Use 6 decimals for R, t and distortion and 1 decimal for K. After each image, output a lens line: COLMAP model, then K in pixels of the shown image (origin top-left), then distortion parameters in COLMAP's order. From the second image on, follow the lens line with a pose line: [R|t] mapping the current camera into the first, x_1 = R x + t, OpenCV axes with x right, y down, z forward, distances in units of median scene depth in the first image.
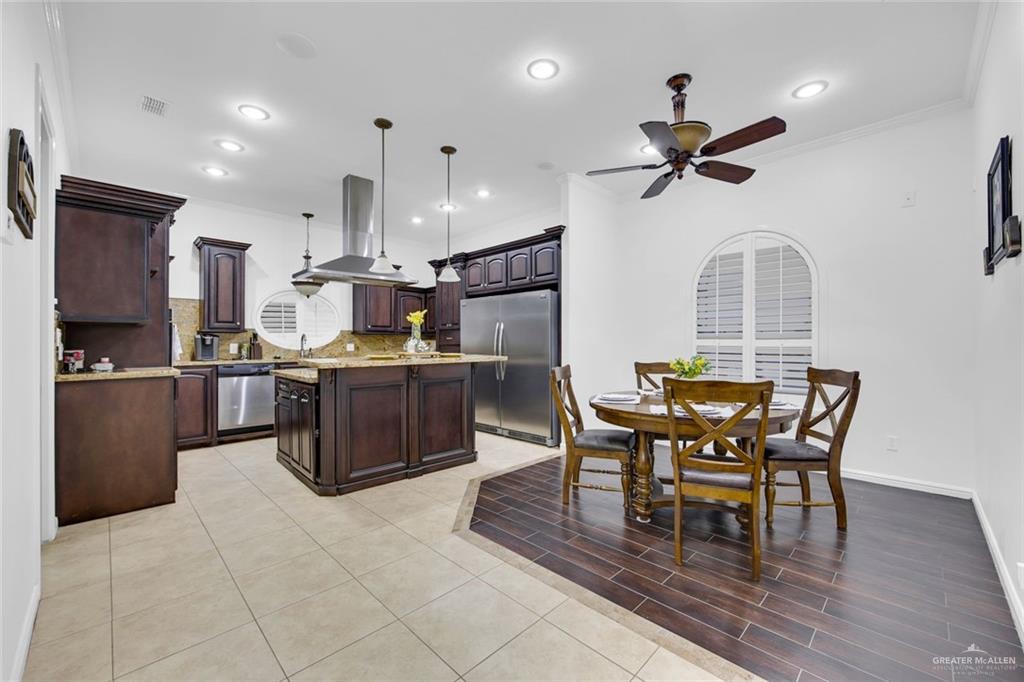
lens RADIAL K [[405.1, 0, 512.3], [0, 405.1, 341.0], [0, 0, 1]] dist [-0.002874, 0.000378]
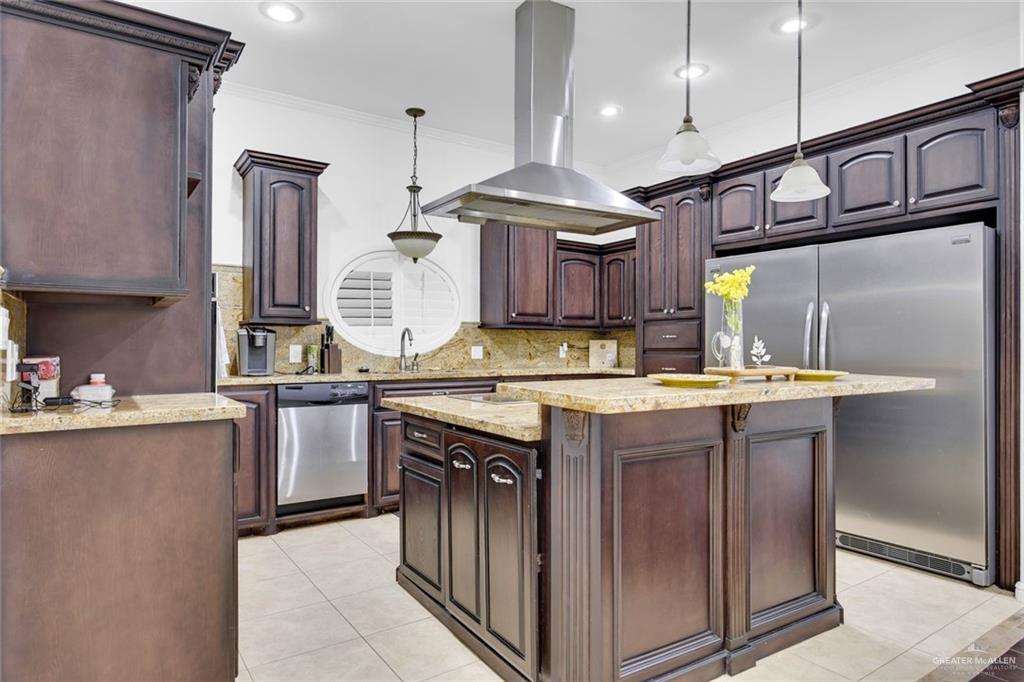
lens RADIAL K [[601.1, 0, 512.8], [0, 601.1, 343.0], [0, 0, 1]] dist [0.004164, -0.004077]
pose [[0.982733, 0.003359, -0.184998, -0.260283], [-0.003282, 0.999994, 0.000720, 0.002276], [0.184999, -0.000100, 0.982739, 0.258413]]
